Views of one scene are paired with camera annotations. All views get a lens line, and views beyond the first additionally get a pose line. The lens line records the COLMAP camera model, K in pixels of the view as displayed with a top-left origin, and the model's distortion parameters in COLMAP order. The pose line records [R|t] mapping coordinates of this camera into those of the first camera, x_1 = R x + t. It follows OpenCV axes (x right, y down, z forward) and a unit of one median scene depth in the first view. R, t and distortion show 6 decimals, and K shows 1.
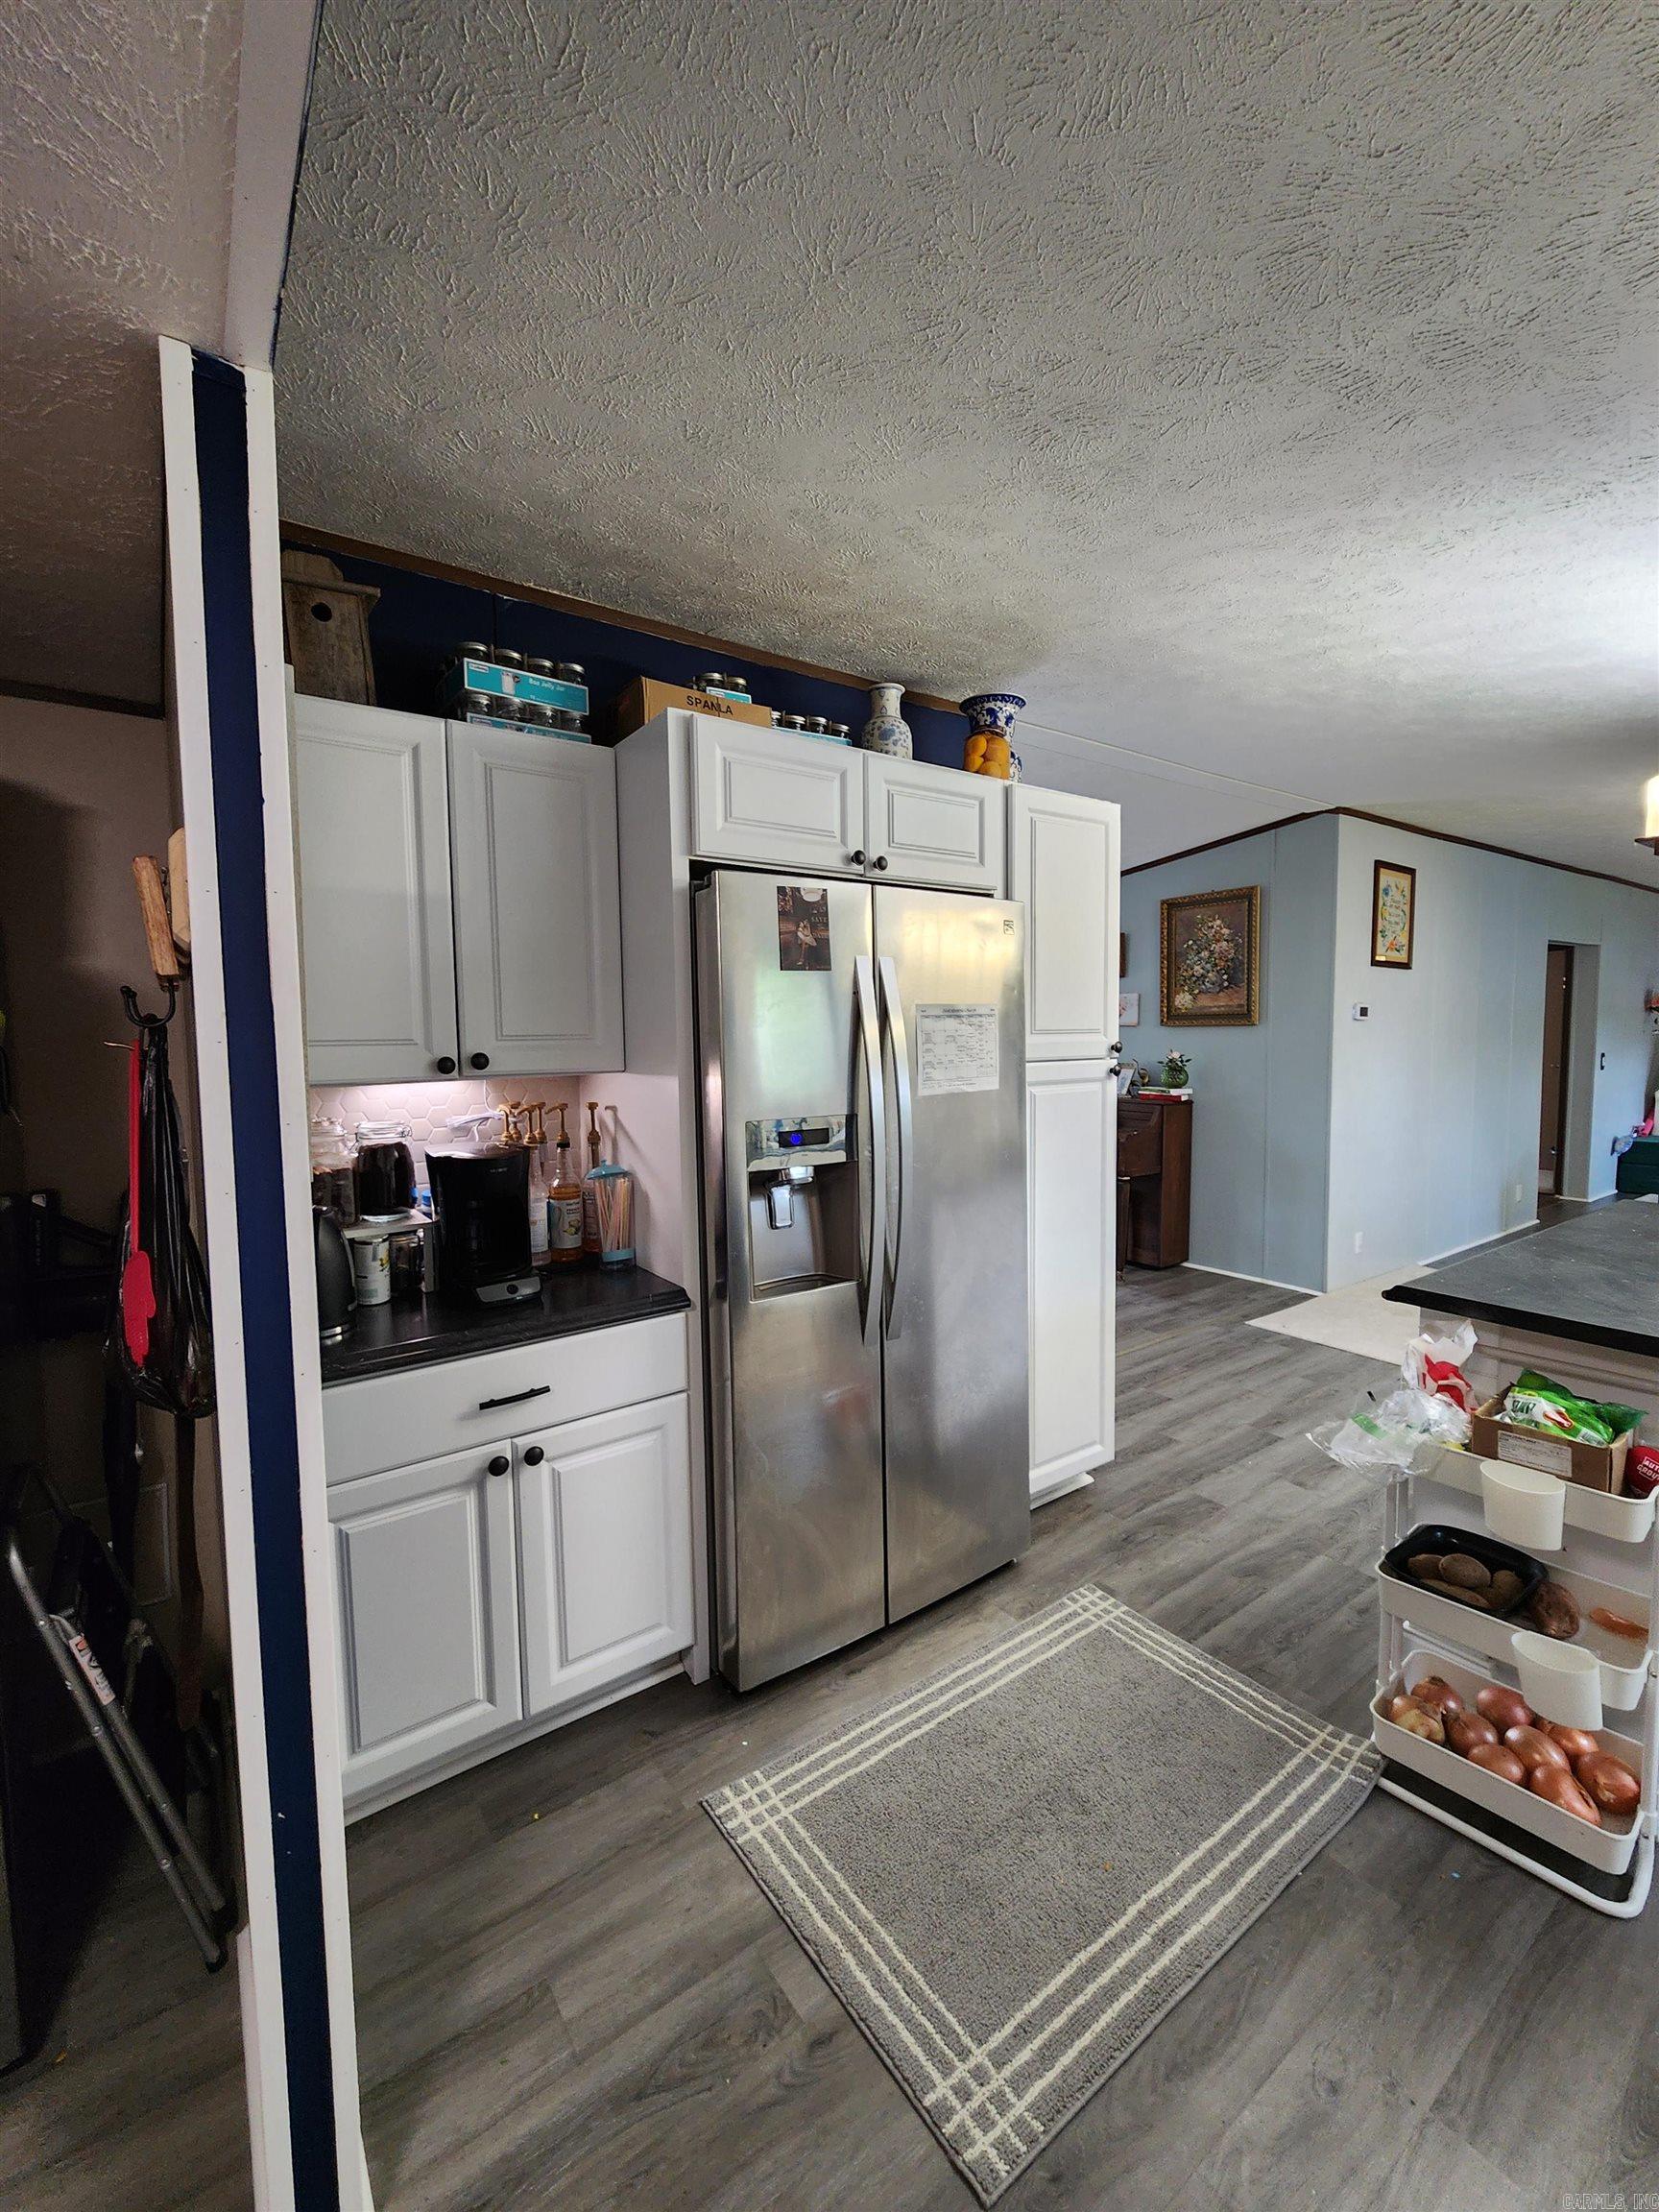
lens RADIAL K [[884.0, 0, 830.4], [0, 884.0, 1101.4], [0, 0, 1]] dist [-0.006503, 0.000620]
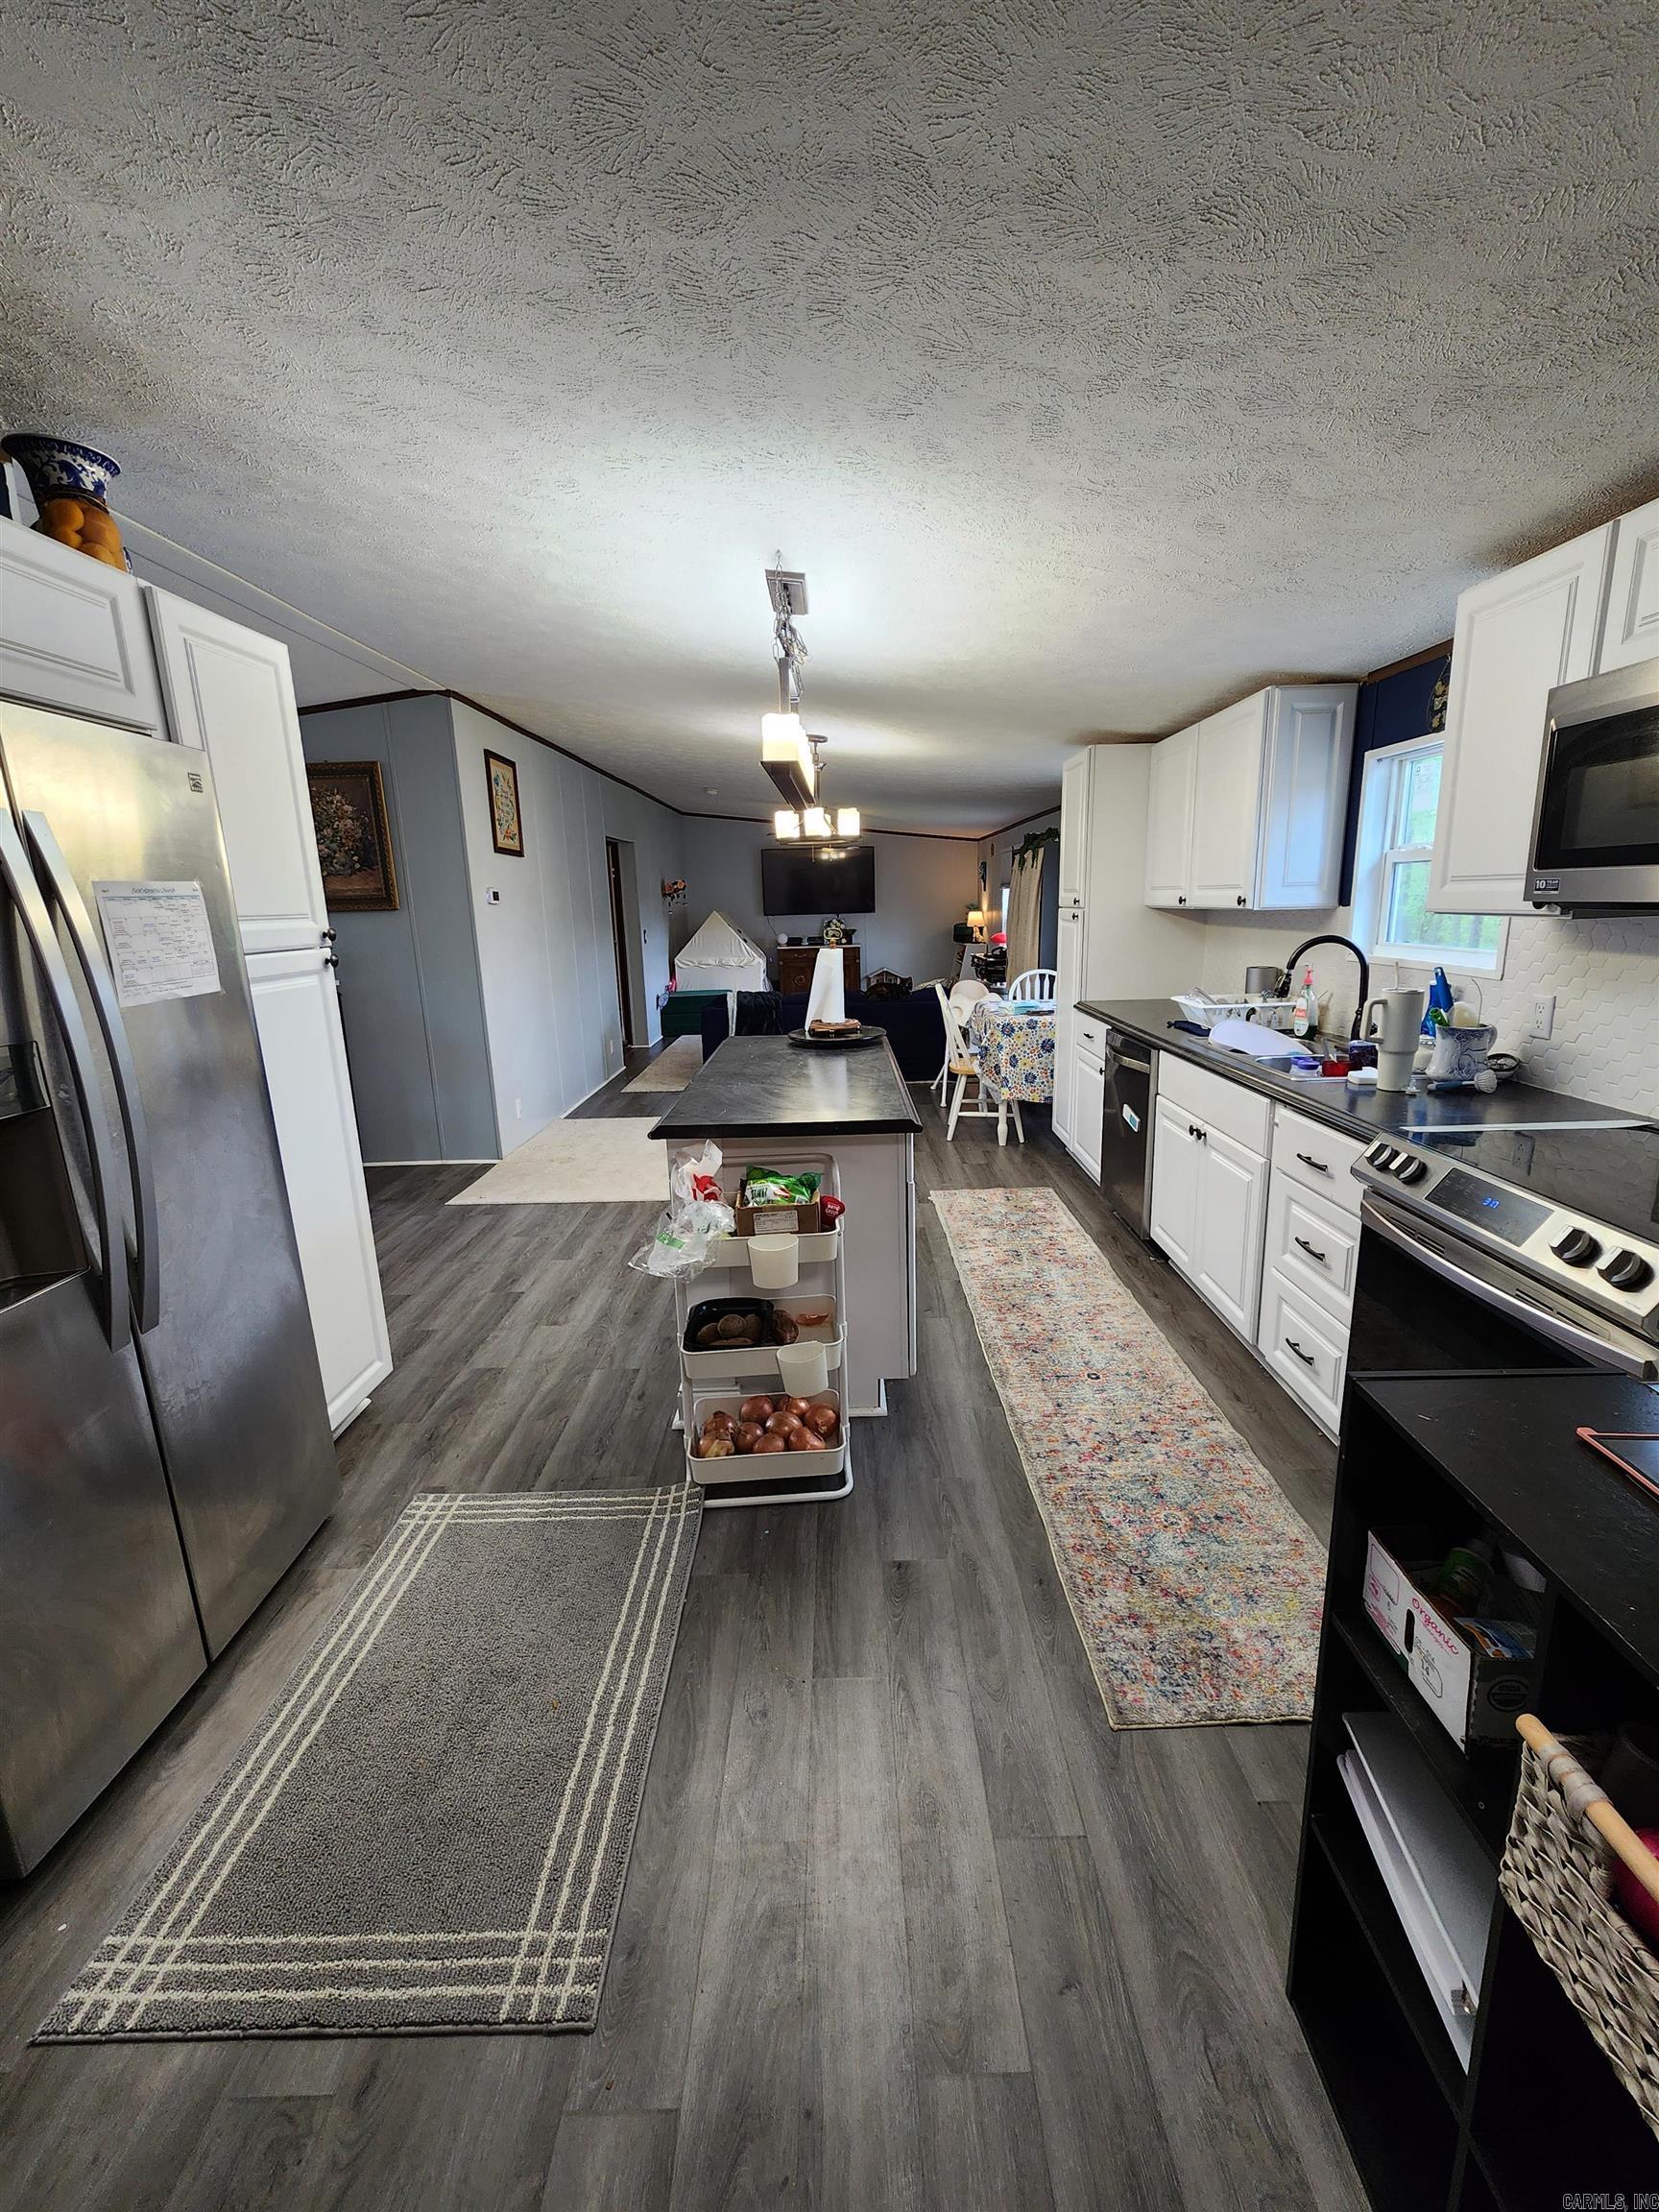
lens RADIAL K [[884.0, 0, 830.4], [0, 884.0, 1101.4], [0, 0, 1]] dist [-0.006503, 0.000620]
pose [[0.598381, -0.179596, 0.780823, -0.145457], [0.079639, 0.983060, 0.165080, -0.004010], [-0.797244, -0.036597, 0.602547, 0.083564]]
